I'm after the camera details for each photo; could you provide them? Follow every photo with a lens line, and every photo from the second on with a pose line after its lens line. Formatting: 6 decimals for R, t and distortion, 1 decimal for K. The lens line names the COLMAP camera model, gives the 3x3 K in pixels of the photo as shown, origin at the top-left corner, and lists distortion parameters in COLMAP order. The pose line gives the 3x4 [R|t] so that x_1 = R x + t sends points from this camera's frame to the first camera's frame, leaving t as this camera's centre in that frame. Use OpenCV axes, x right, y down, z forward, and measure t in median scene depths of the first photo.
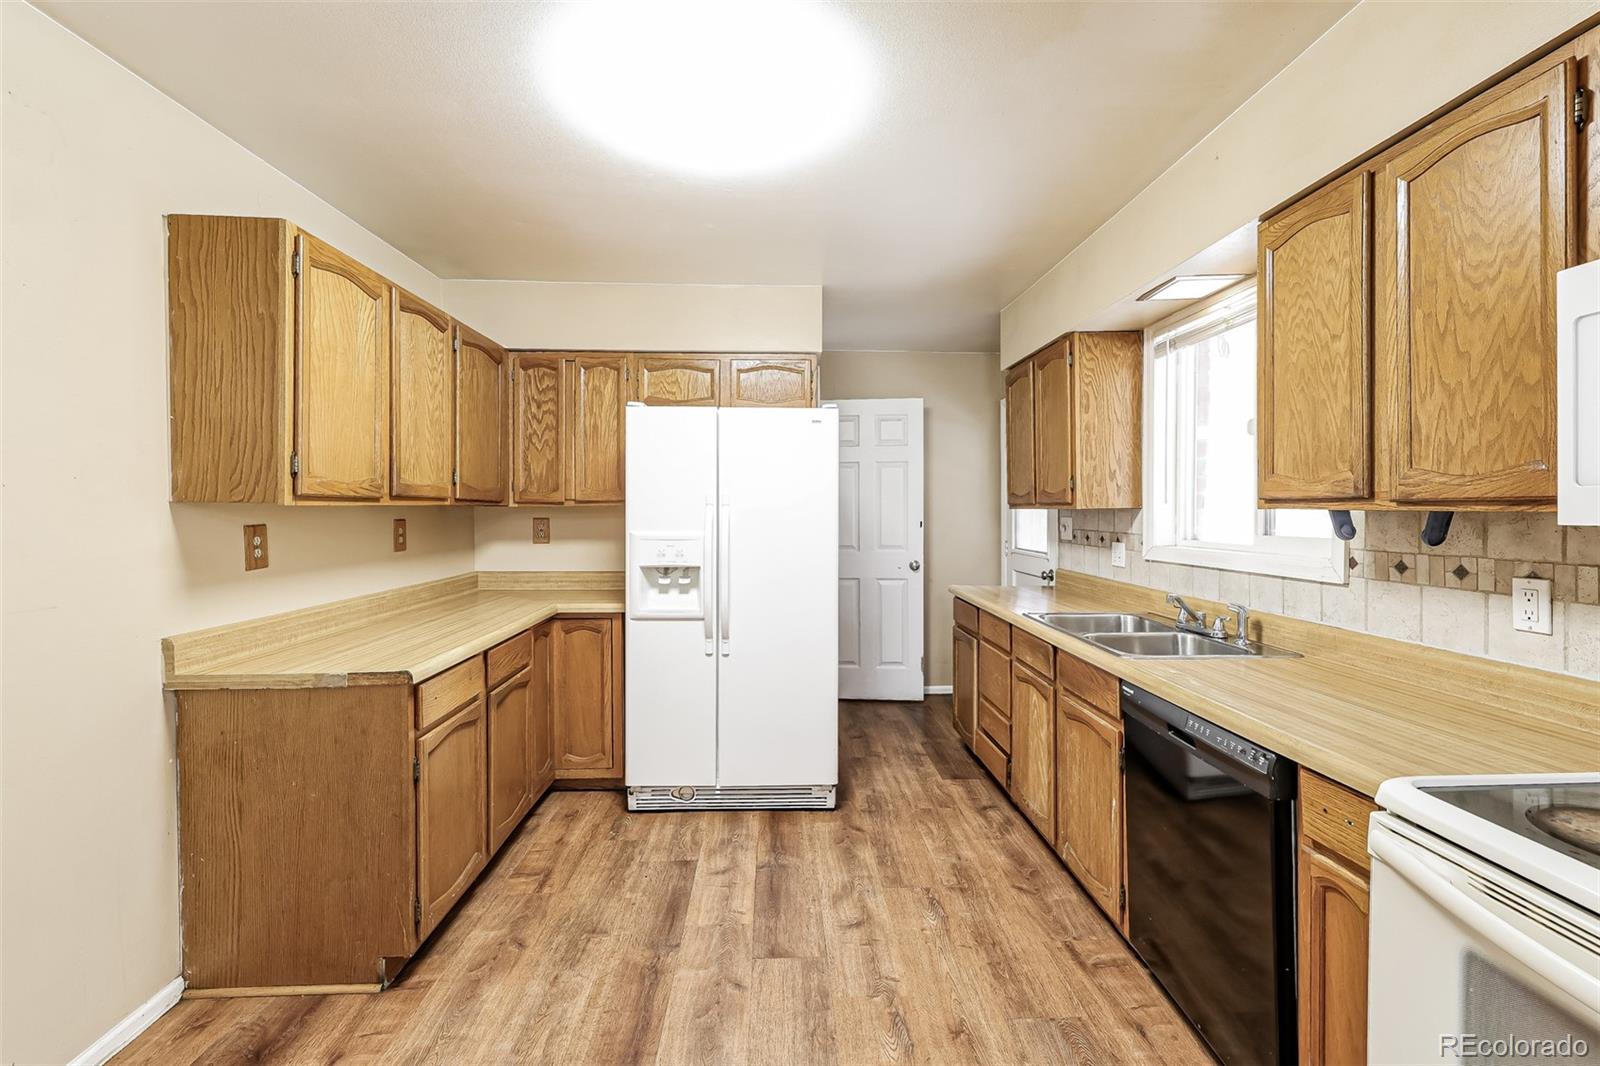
lens RADIAL K [[691.1, 0, 743.6], [0, 691.1, 508.3], [0, 0, 1]] dist [0.006174, 0.000659]
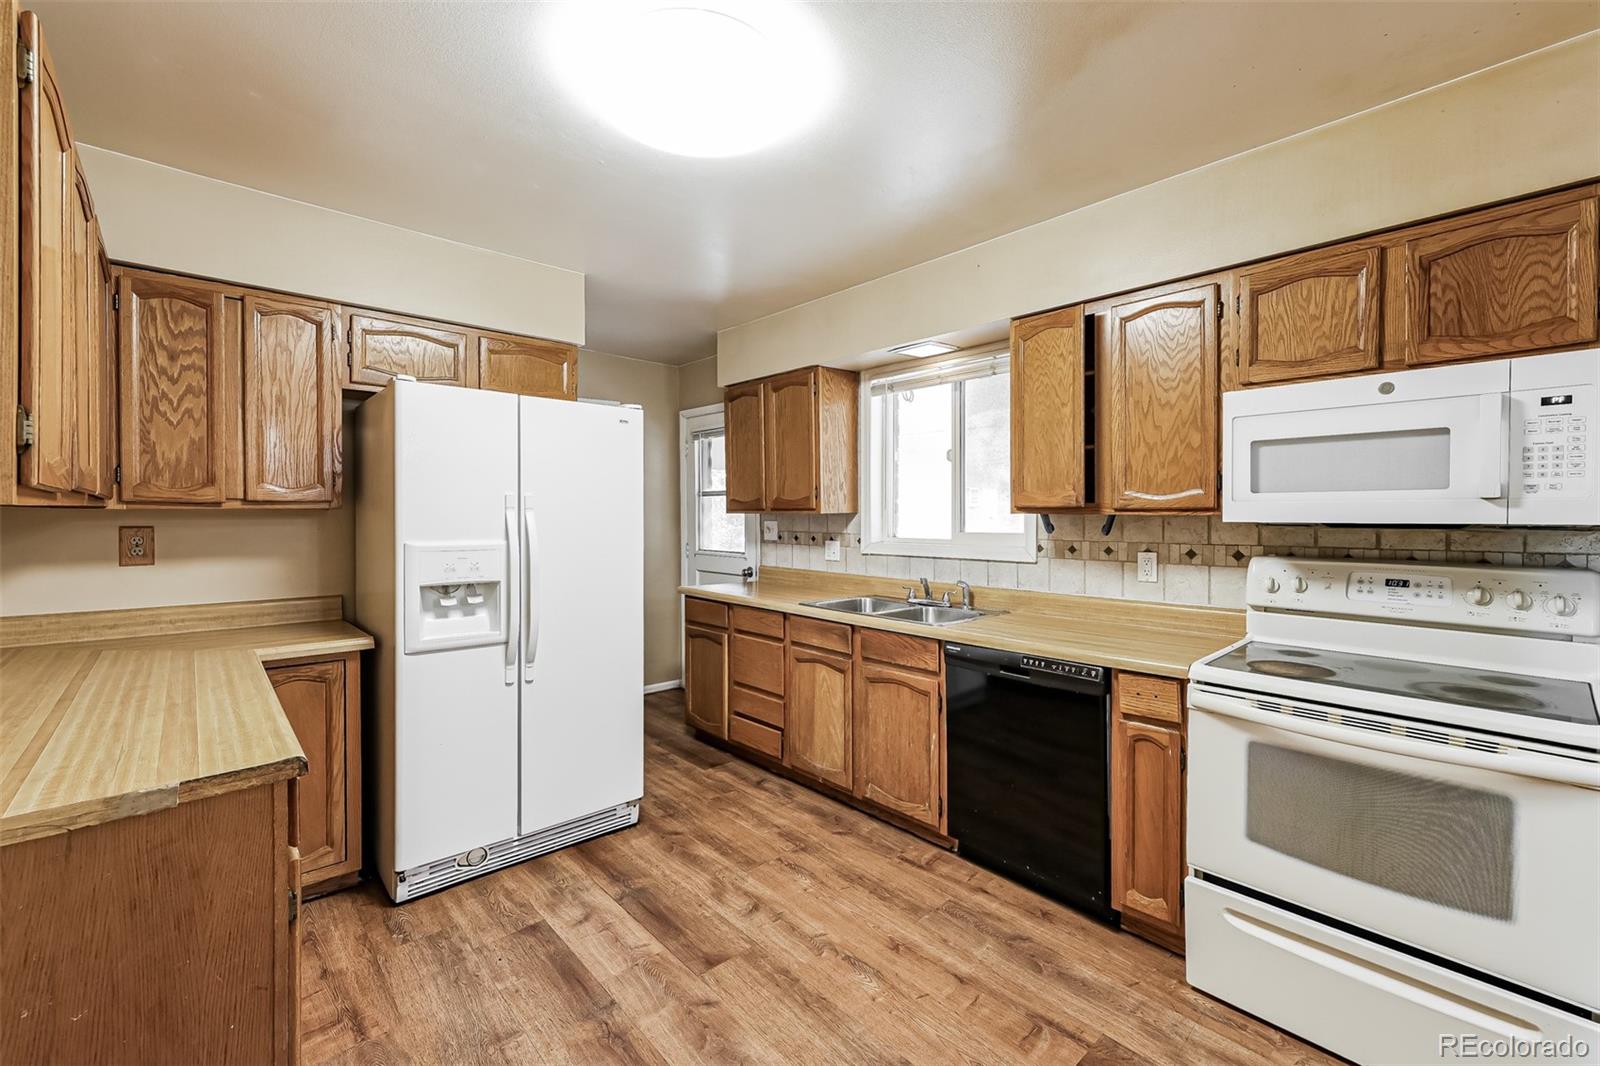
lens RADIAL K [[691.1, 0, 840.9], [0, 691.1, 511.7], [0, 0, 1]] dist [0.006174, 0.000659]
pose [[0.743554, 0.003180, 0.668669, -0.353148], [-0.001881, 0.999995, -0.002664, 0.001138], [-0.668673, 0.000723, 0.743556, 0.104053]]
